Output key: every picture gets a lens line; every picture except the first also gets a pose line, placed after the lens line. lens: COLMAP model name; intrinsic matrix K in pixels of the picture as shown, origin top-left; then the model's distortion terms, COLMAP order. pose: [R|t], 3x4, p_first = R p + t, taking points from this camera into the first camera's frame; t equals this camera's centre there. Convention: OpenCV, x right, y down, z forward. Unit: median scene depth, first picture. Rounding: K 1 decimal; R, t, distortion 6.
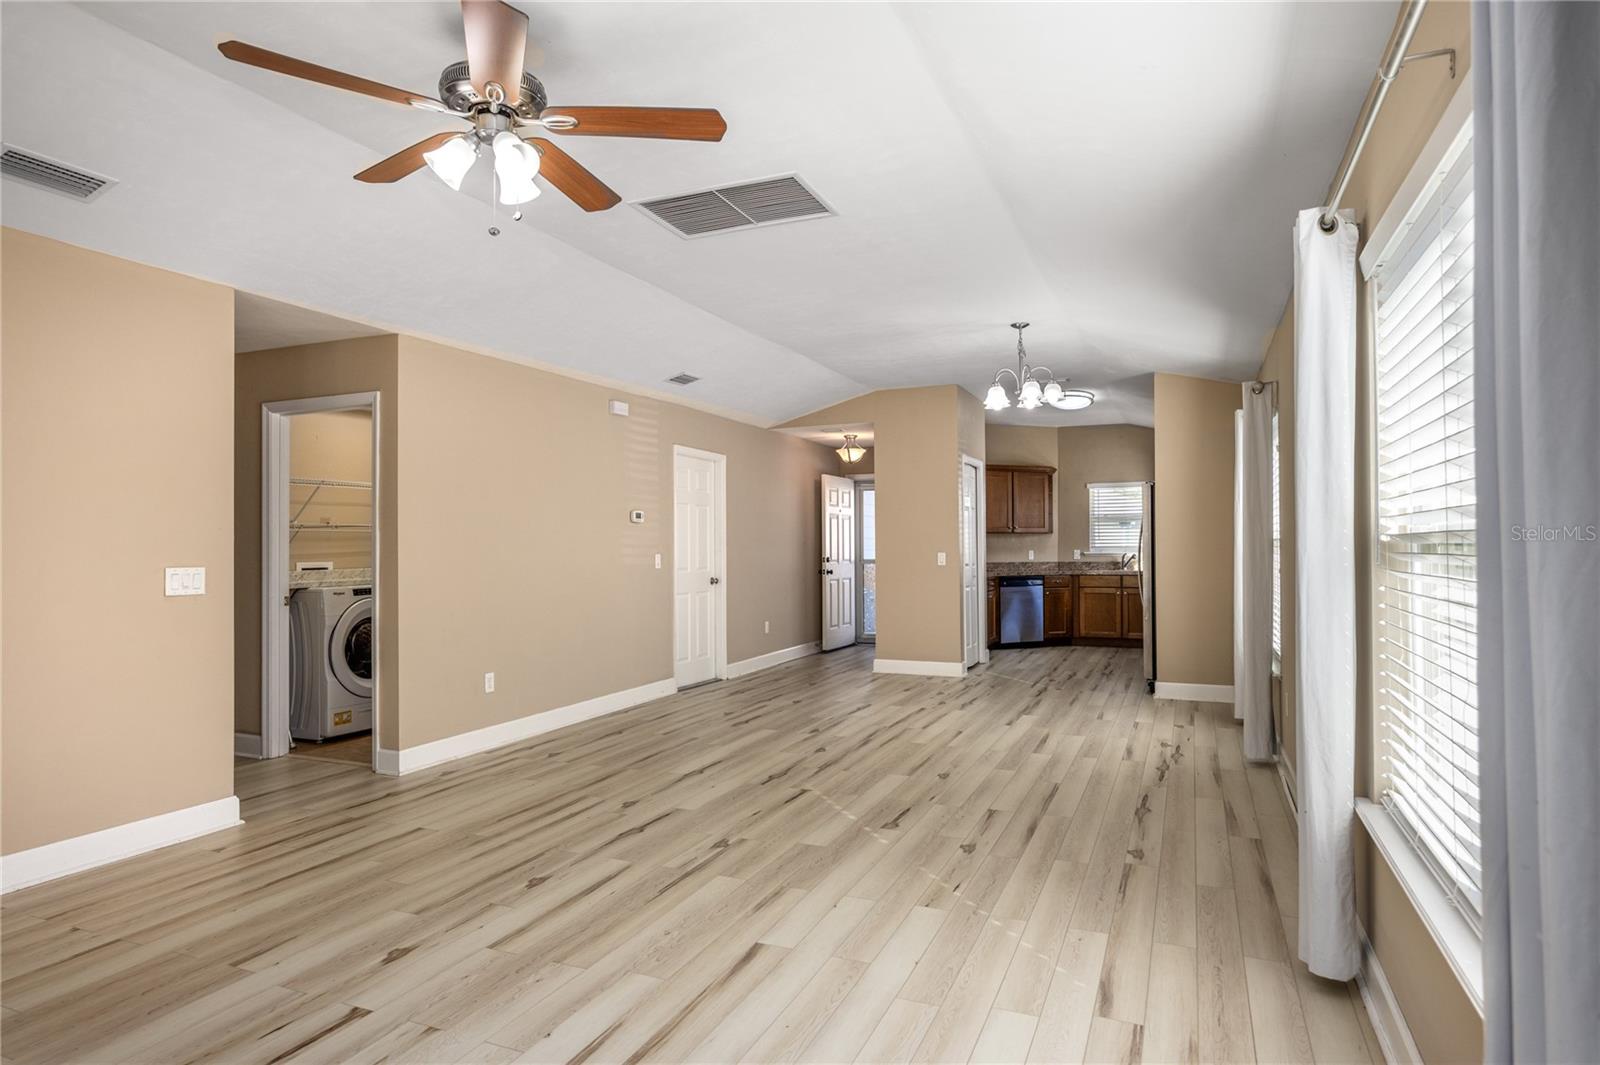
lens RADIAL K [[898.6, 0, 802.7], [0, 898.6, 525.3], [0, 0, 1]] dist [-0.003140, 0.001749]
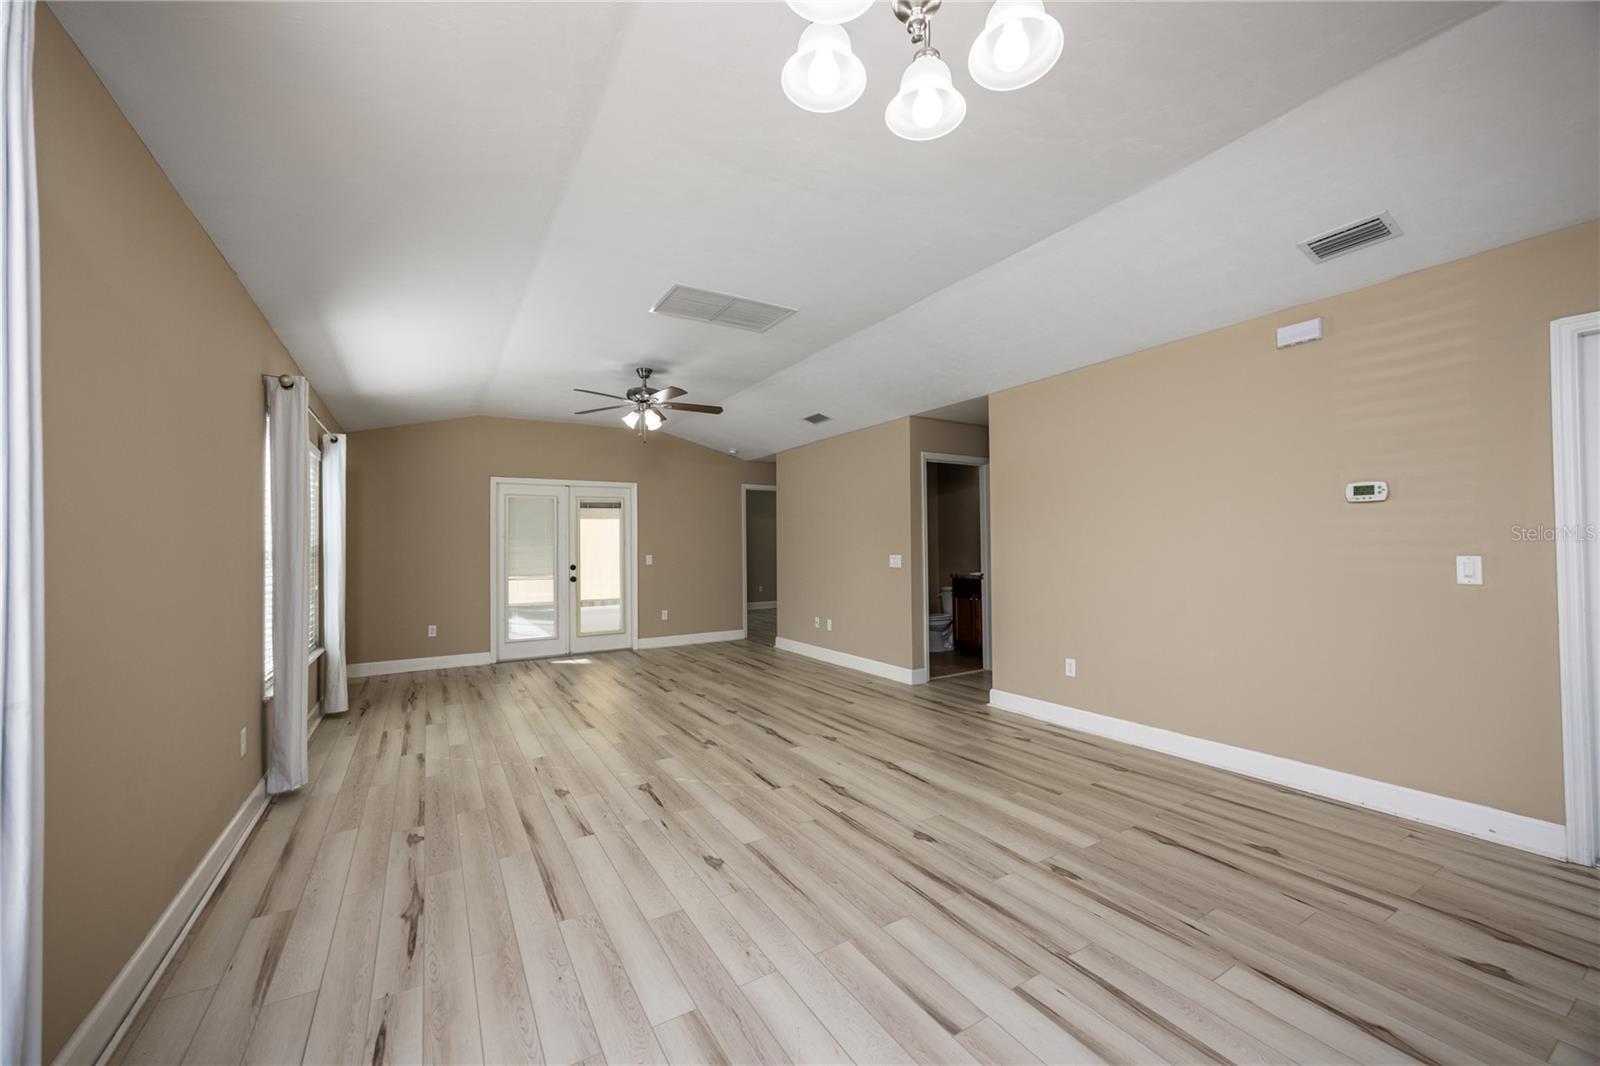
lens RADIAL K [[623.4, 0, 807.5], [0, 623.4, 533.0], [0, 0, 1]] dist [-0.002215, -0.000363]
pose [[-0.576707, -0.004255, -0.816940, 0.616757], [0.034065, 0.998991, -0.029252, 0.029927], [0.816241, -0.044699, -0.575980, 1.587045]]
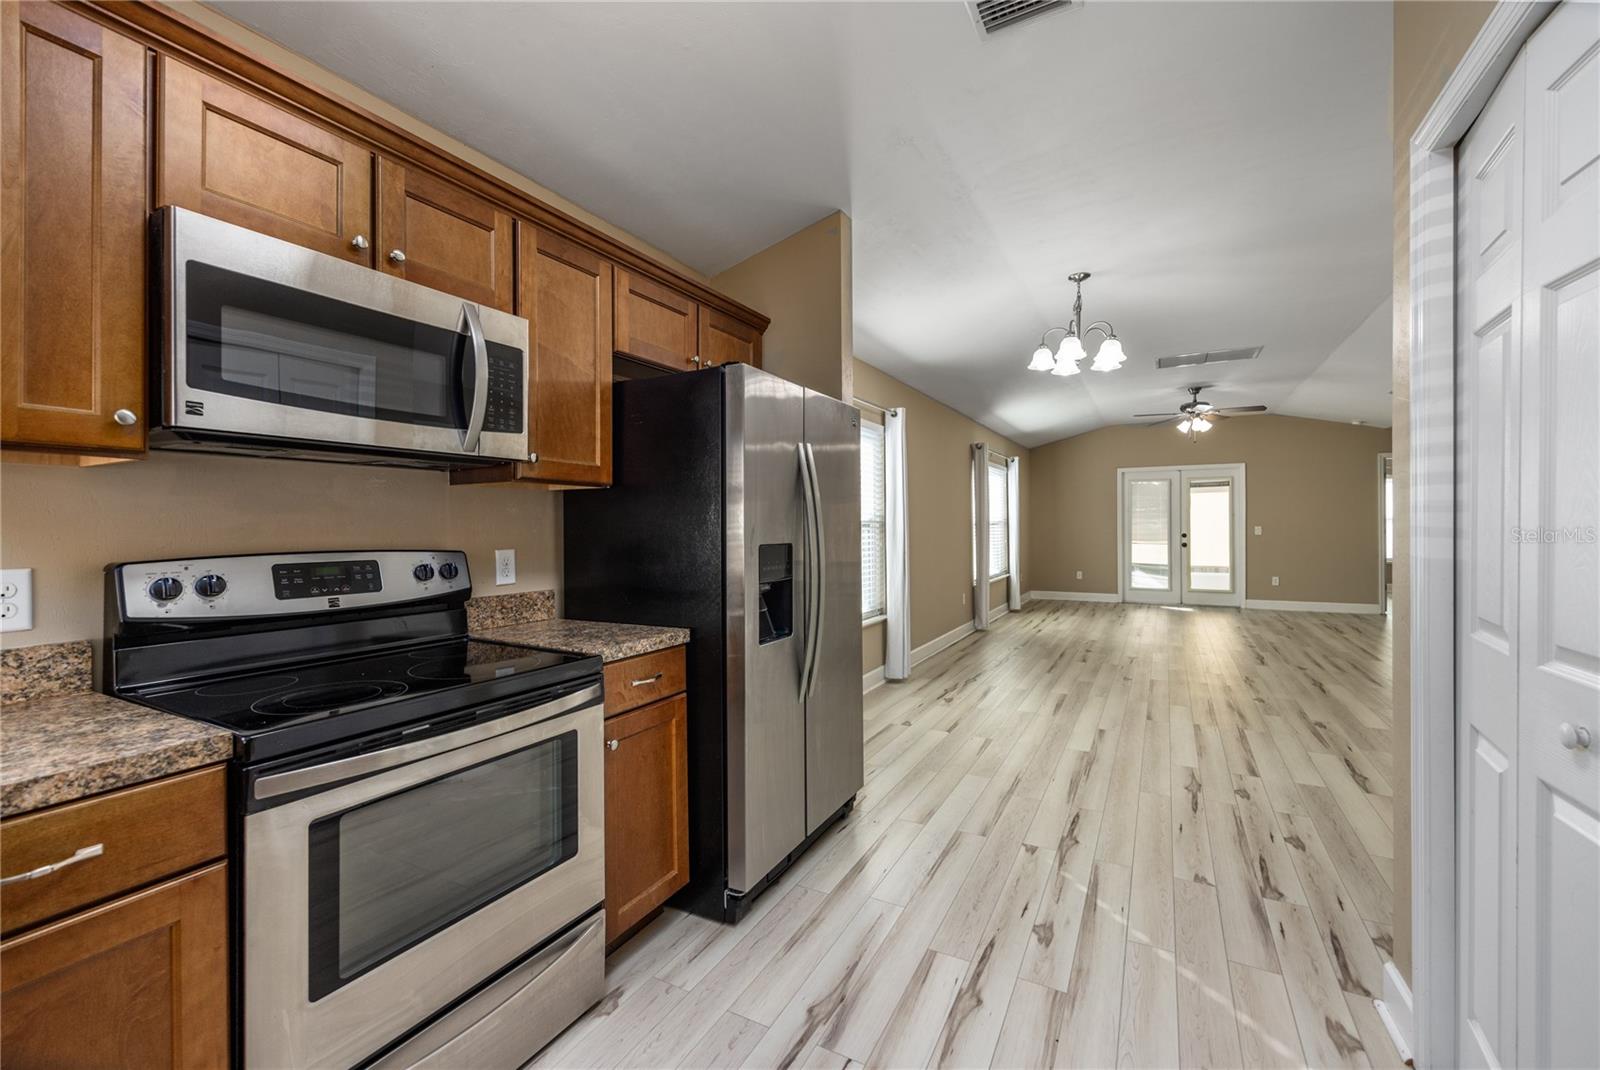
lens RADIAL K [[661.3, 0, 811.9], [0, 661.3, 521.1], [0, 0, 1]] dist [0.007815, 0.000292]
pose [[-0.996690, 0.012762, 0.080294, 0.676737], [0.010653, 0.999588, -0.026638, 0.051110], [-0.080601, -0.025695, -0.996415, 2.469094]]
